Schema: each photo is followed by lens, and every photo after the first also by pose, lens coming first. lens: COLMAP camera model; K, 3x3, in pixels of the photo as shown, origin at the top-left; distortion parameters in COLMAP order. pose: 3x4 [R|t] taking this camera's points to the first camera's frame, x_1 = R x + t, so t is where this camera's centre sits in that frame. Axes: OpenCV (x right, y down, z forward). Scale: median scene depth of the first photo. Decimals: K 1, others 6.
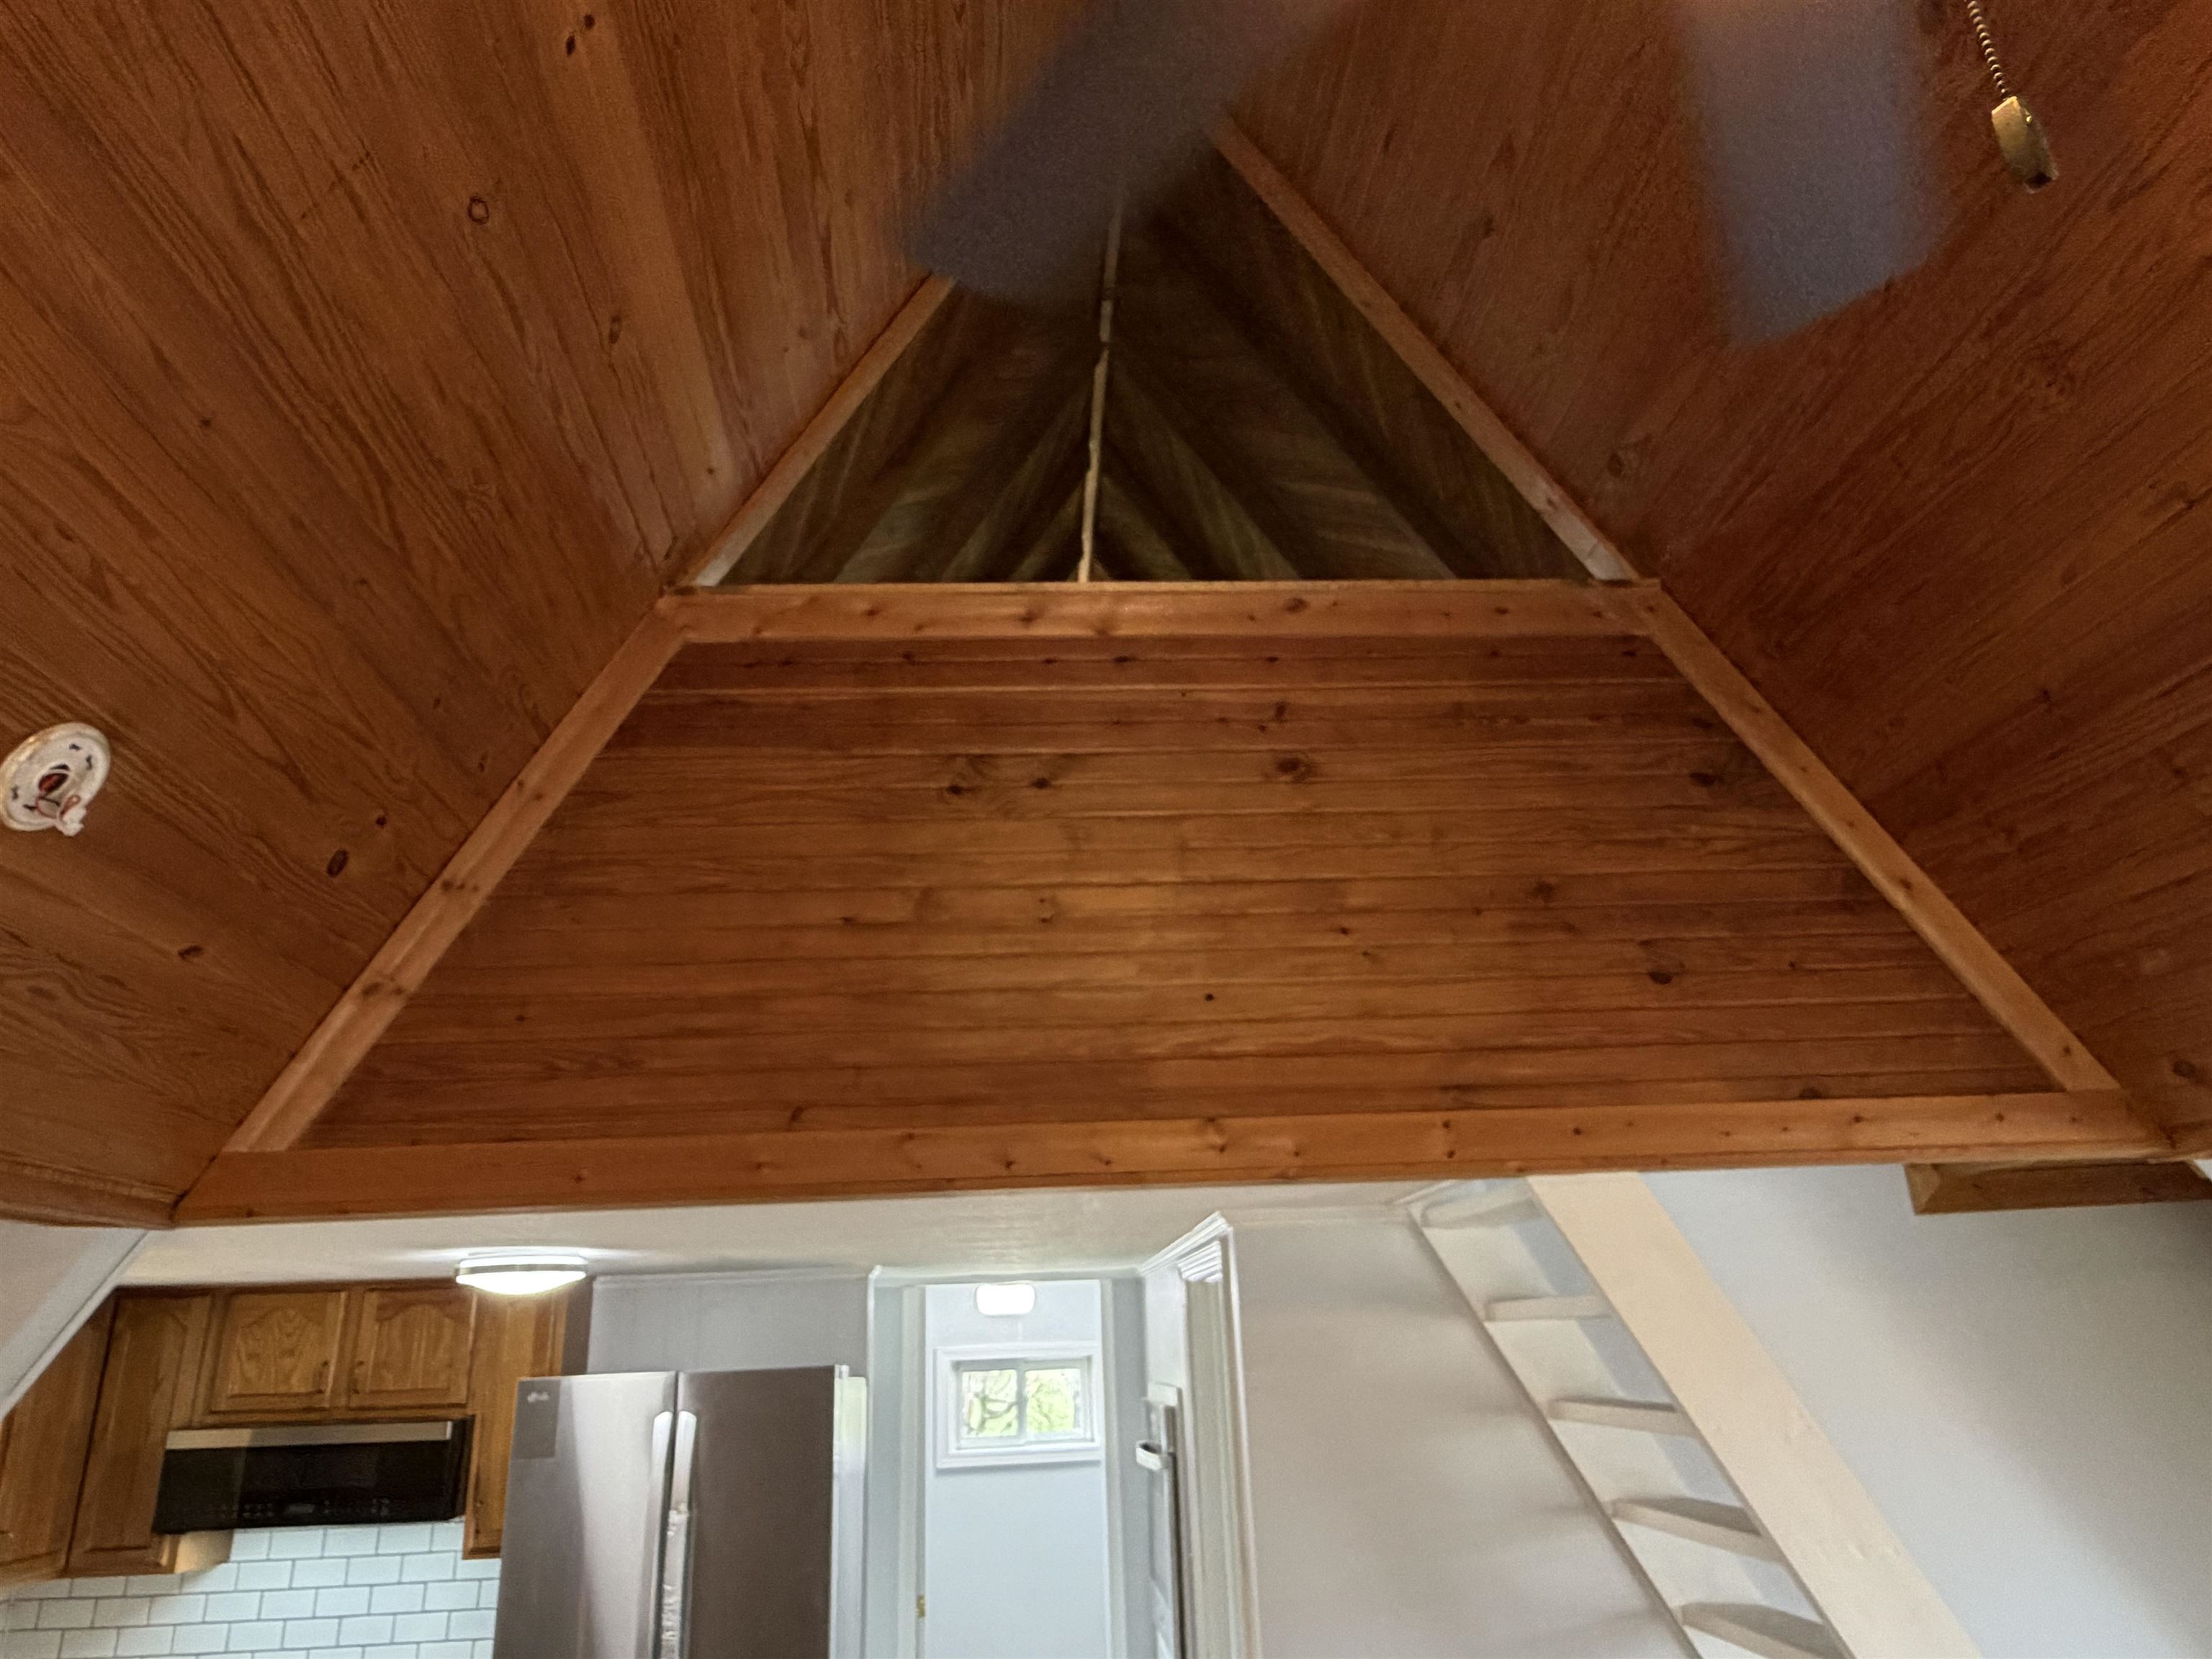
lens RADIAL K [[1415.6, 0, 1096.9], [0, 1415.6, 830.0], [0, 0, 1]] dist [-0.008007, 0.010260]
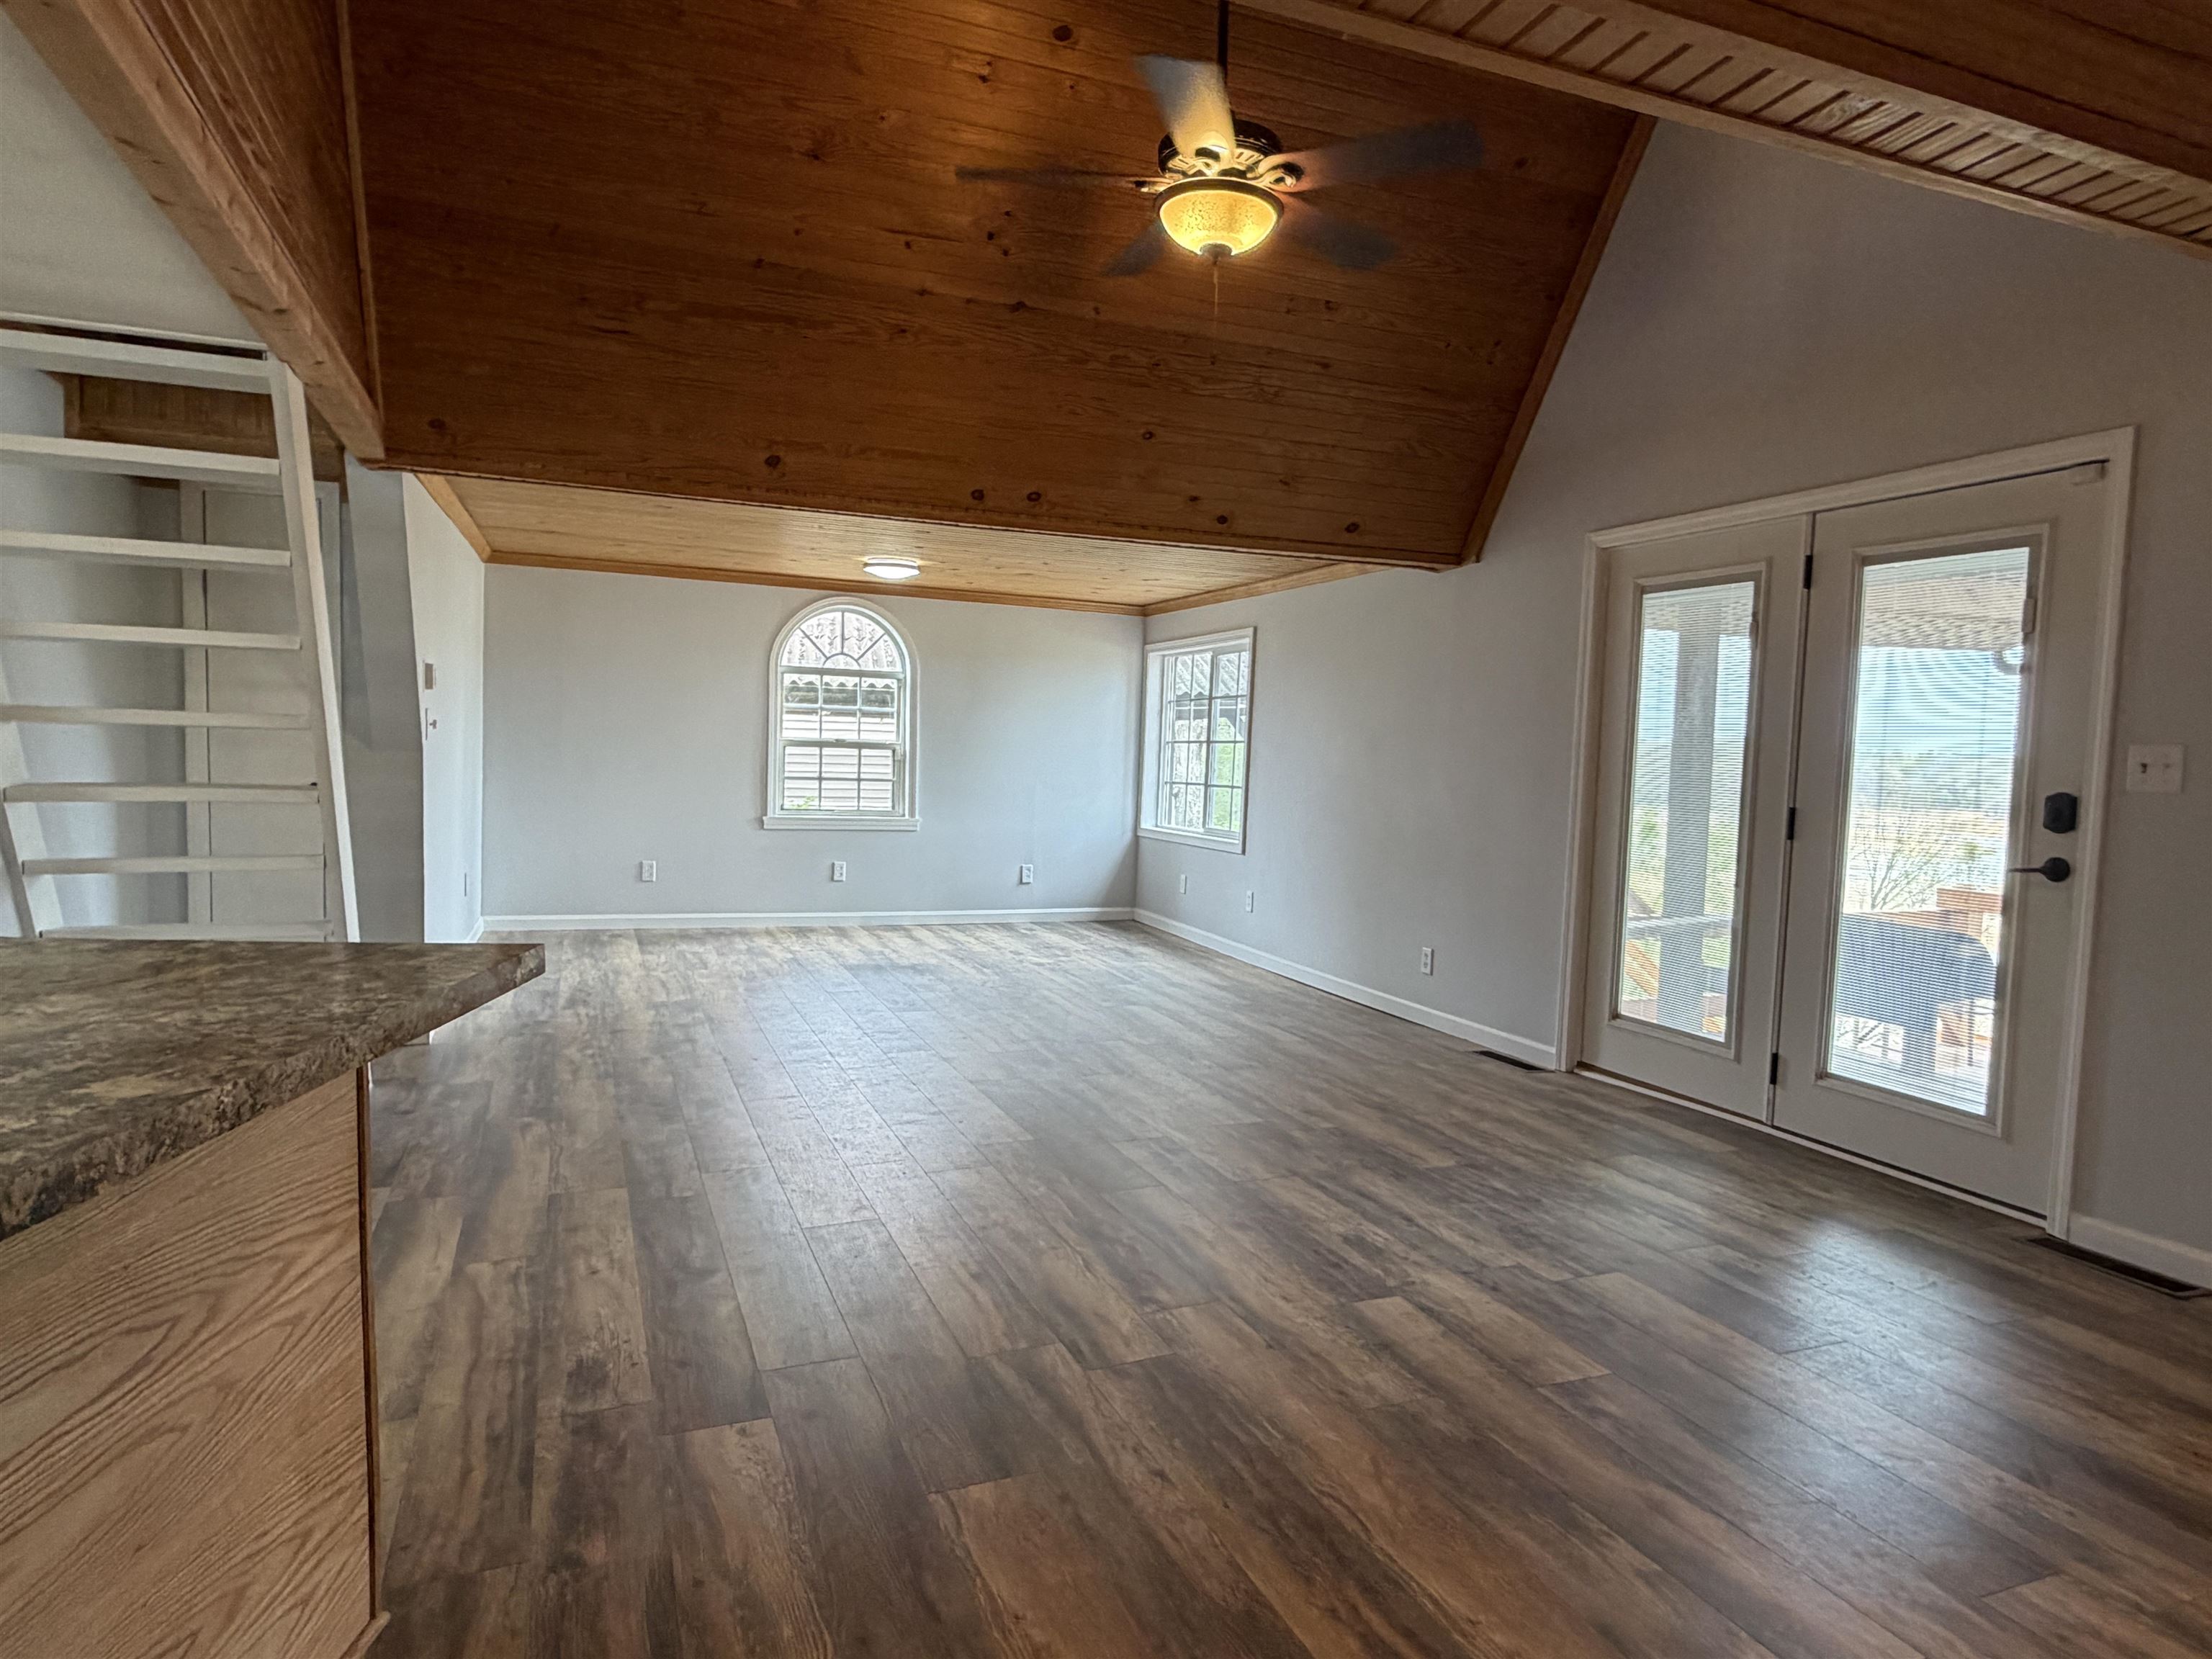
lens RADIAL K [[1318.9, 0, 1103.0], [0, 1318.9, 838.1], [0, 0, 1]] dist [-0.000903, 0.001218]
pose [[-0.320496, -0.033234, 0.946667, -1.088974], [-0.338615, 0.937369, -0.081731, 0.492188], [-0.884660, -0.346749, -0.311677, 0.546014]]
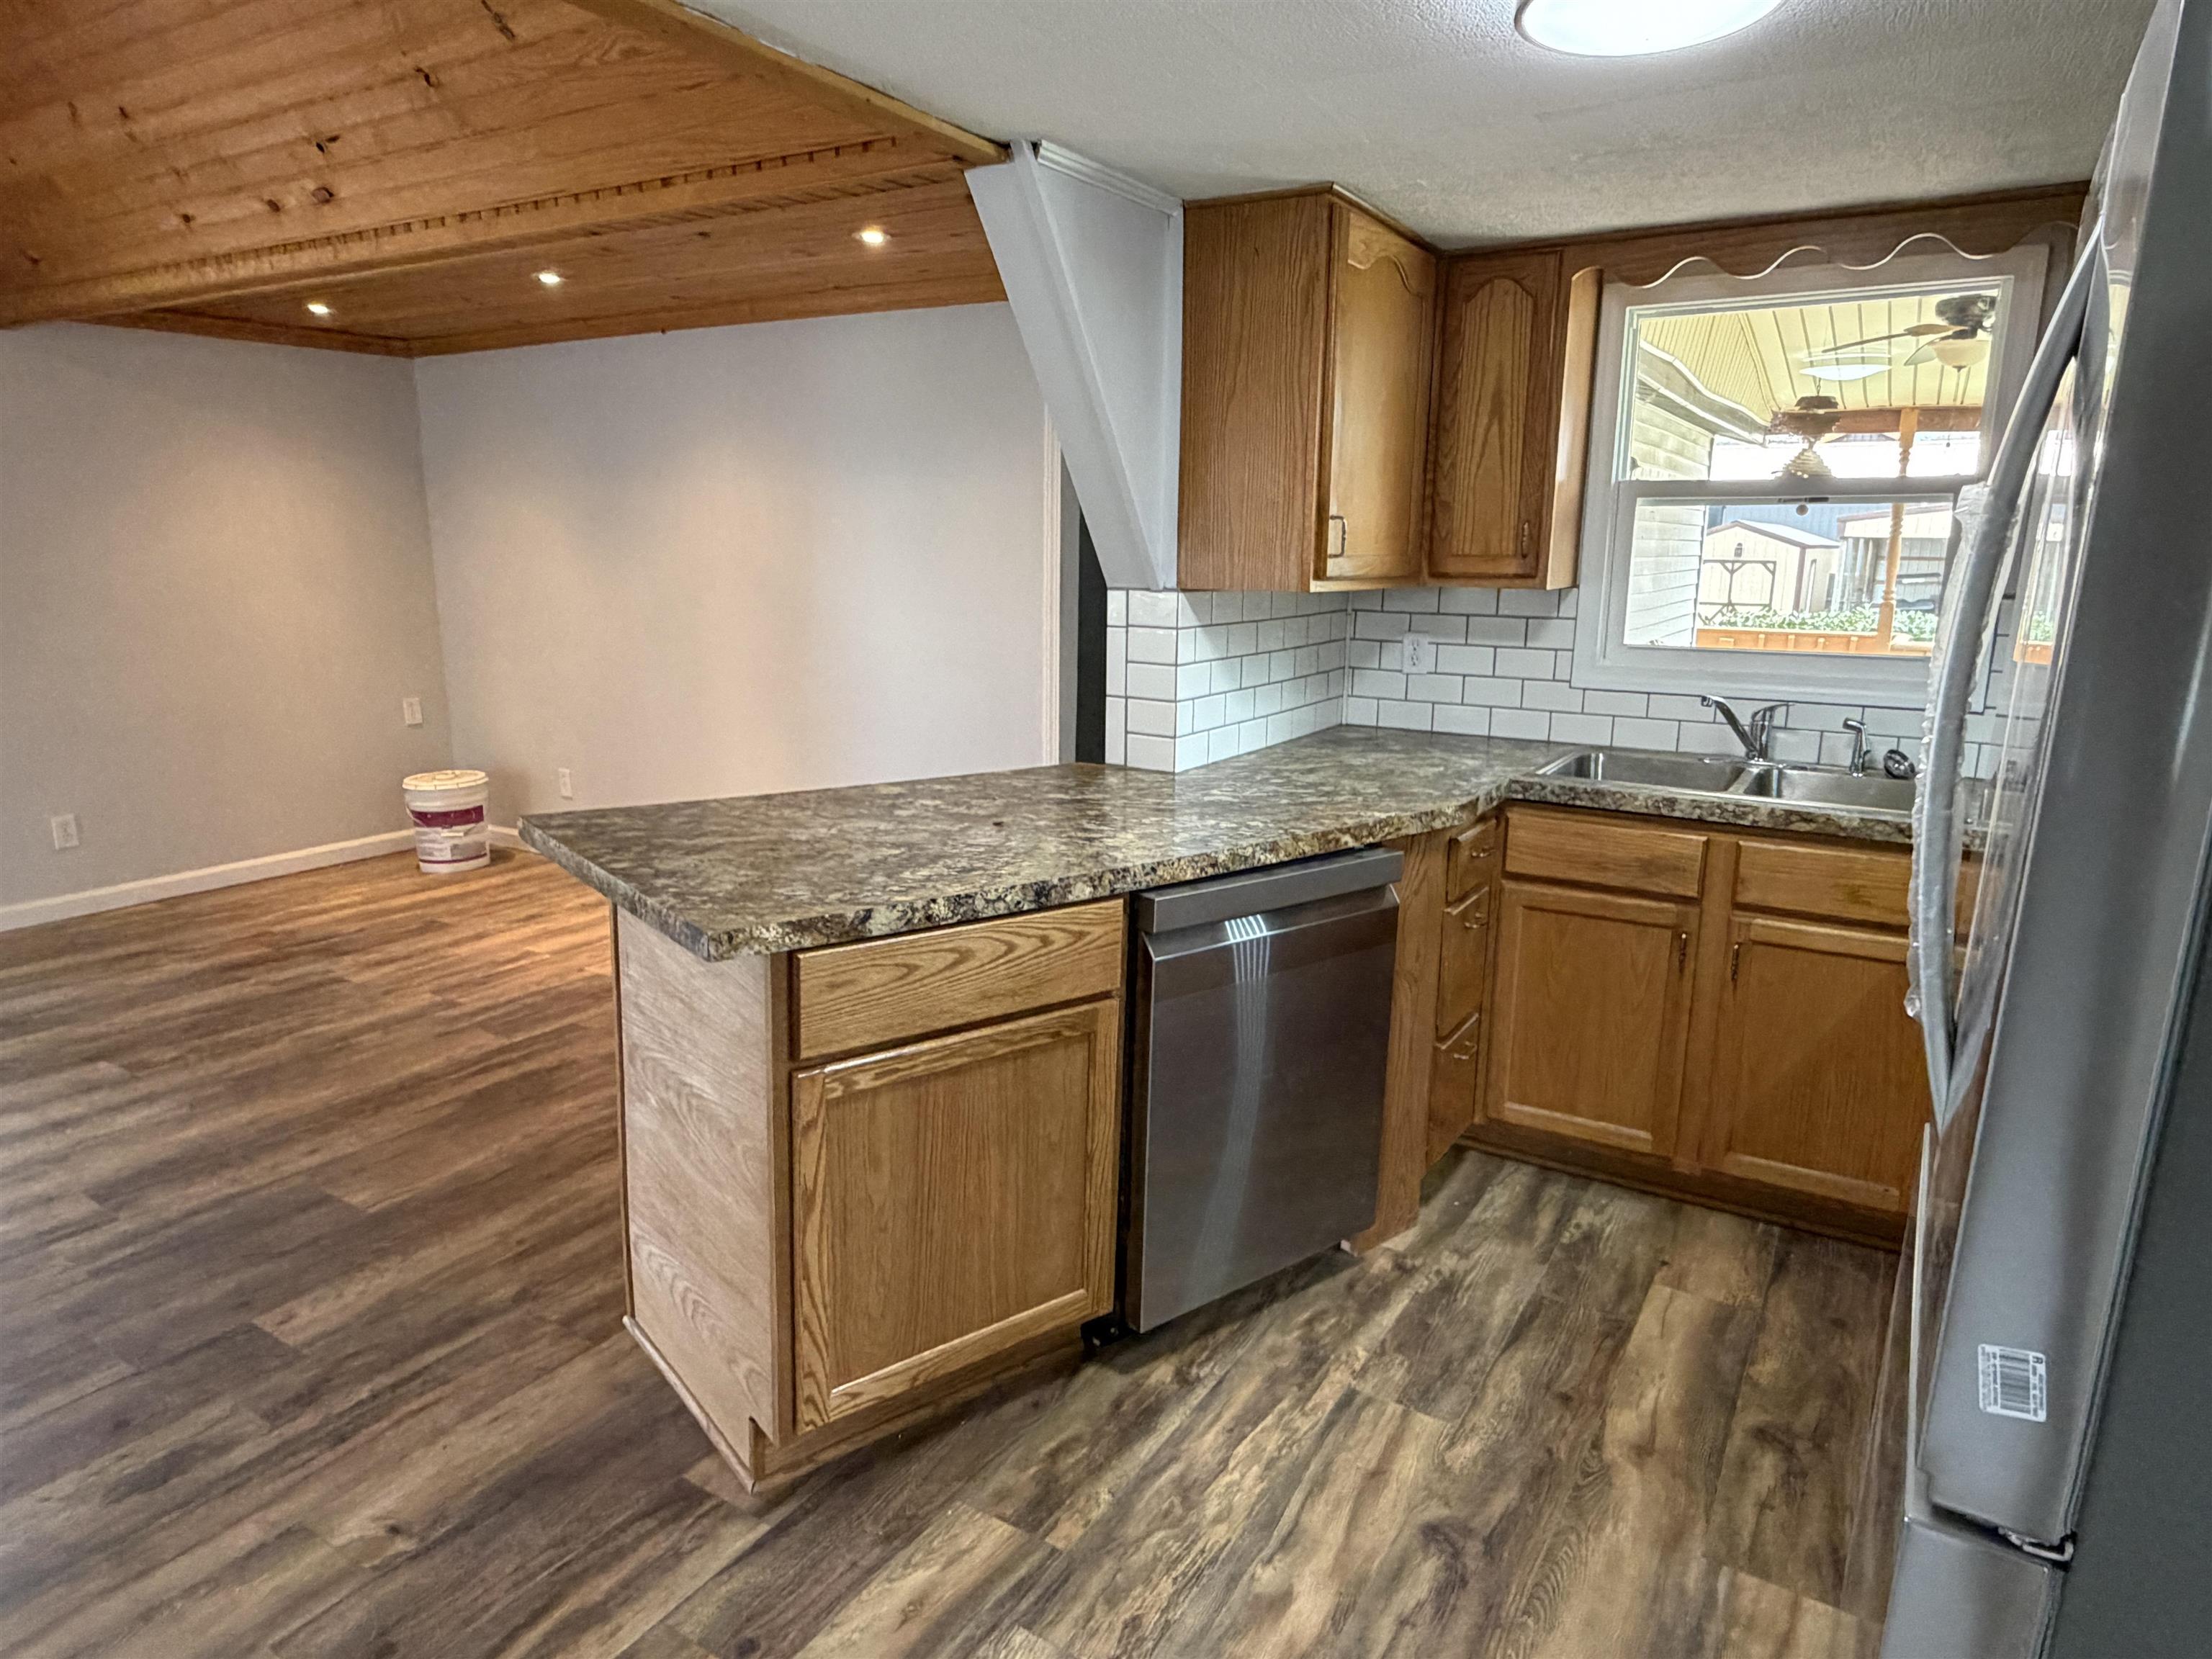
lens RADIAL K [[1318.9, 0, 1105.0], [0, 1318.9, 830.1], [0, 0, 1]] dist [-0.000903, 0.001218]
pose [[-0.574238, 0.206091, -0.792324, 0.141809], [0.289748, 0.956318, 0.038752, 0.676267], [0.765700, -0.207322, -0.608869, 1.416941]]
